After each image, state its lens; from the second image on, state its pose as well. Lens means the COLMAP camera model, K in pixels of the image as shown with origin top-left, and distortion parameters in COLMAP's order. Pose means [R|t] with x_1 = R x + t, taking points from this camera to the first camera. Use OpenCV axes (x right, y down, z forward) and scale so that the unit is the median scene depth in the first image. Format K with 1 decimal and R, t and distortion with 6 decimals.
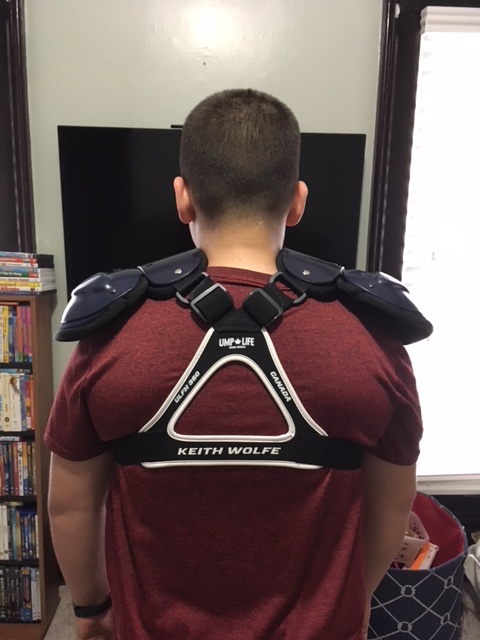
lens RADIAL K [[539.2, 0, 240.5], [0, 539.2, 320.7], [0, 0, 1]] dist [-0.012519, -0.024104]
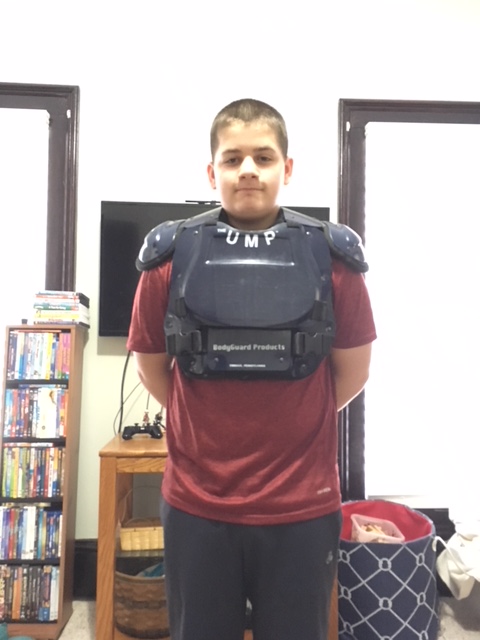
lens RADIAL K [[539.2, 0, 239.3], [0, 539.2, 319.5], [0, 0, 1]] dist [-0.012519, -0.024104]
pose [[0.999785, -0.005174, 0.020099, -0.020908], [0.010000, 0.968699, -0.248038, 0.249169], [-0.018186, 0.248186, 0.968542, -0.226908]]
